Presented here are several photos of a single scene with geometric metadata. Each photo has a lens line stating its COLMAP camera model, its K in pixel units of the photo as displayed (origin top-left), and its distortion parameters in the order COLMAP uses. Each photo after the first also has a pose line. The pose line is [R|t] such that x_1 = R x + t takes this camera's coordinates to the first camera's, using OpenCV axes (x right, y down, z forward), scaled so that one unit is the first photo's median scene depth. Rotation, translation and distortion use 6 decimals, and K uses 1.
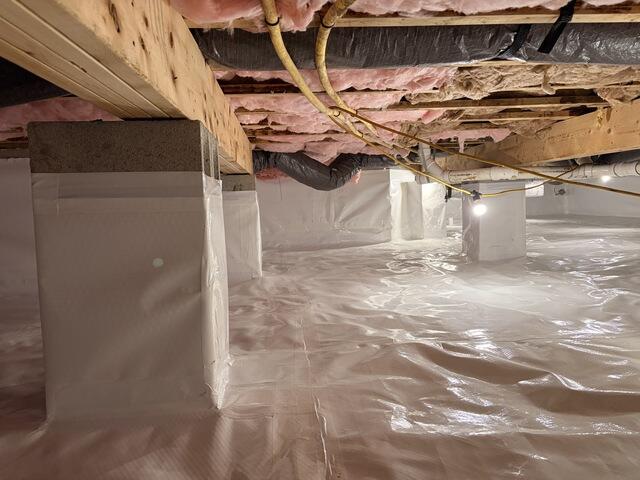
lens RADIAL K [[495.5, 0, 319.1], [0, 495.5, 239.7], [0, 0, 1]] dist [0.035787, -0.000482]
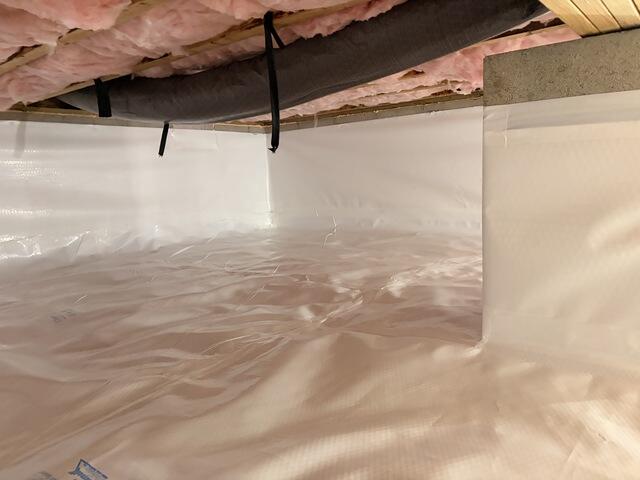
lens RADIAL K [[495.5, 0, 319.3], [0, 495.5, 239.7], [0, 0, 1]] dist [0.035787, -0.000482]
pose [[0.744333, 0.088014, -0.661983, -0.115414], [-0.029708, 0.994660, 0.098841, 0.049185], [0.667147, -0.053904, 0.742973, -0.013608]]
